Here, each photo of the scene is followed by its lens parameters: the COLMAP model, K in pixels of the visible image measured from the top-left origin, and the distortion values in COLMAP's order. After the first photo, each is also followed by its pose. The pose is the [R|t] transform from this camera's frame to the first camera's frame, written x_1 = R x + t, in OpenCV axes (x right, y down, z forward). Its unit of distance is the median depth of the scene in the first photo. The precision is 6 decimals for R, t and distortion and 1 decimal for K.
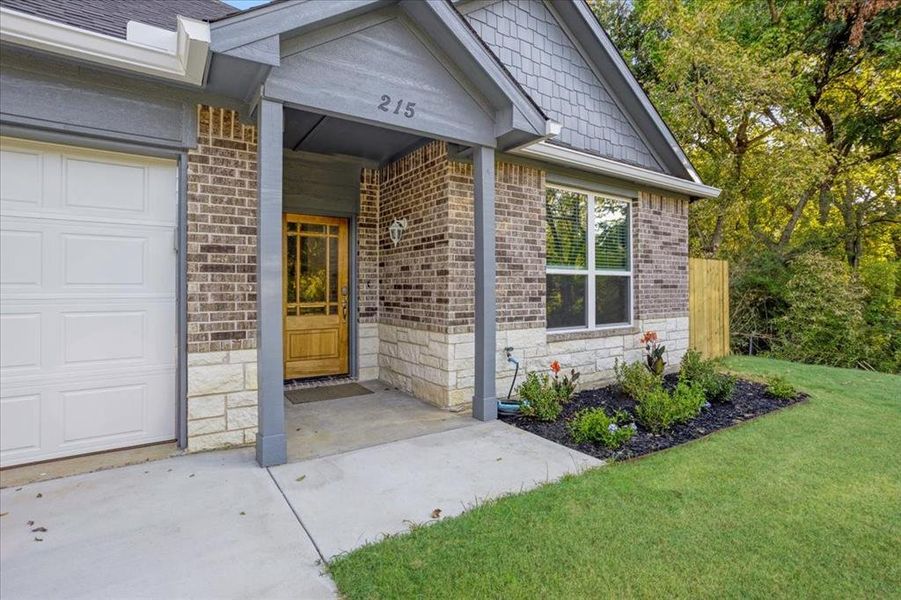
lens RADIAL K [[444.5, 0, 453.9], [0, 444.5, 281.2], [0, 0, 1]] dist [-0.002218, -0.000513]
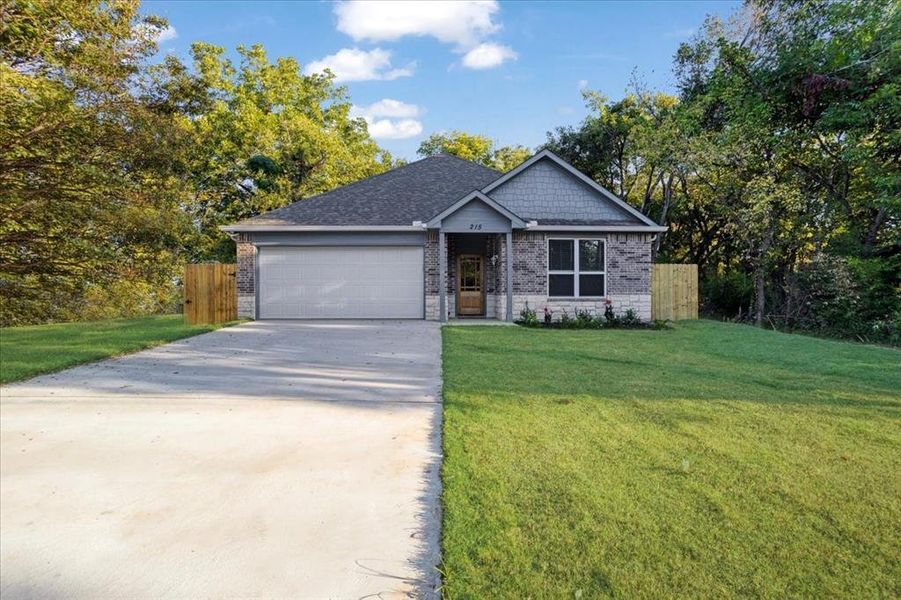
lens RADIAL K [[453.9, 0, 435.7], [0, 453.9, 289.2], [0, 0, 1]] dist [-0.045266, 0.032433]
pose [[0.835785, -0.001464, -0.549054, 0.996120], [0.008338, 0.999915, 0.010027, 0.034895], [0.548993, -0.012958, 0.835726, -1.369937]]
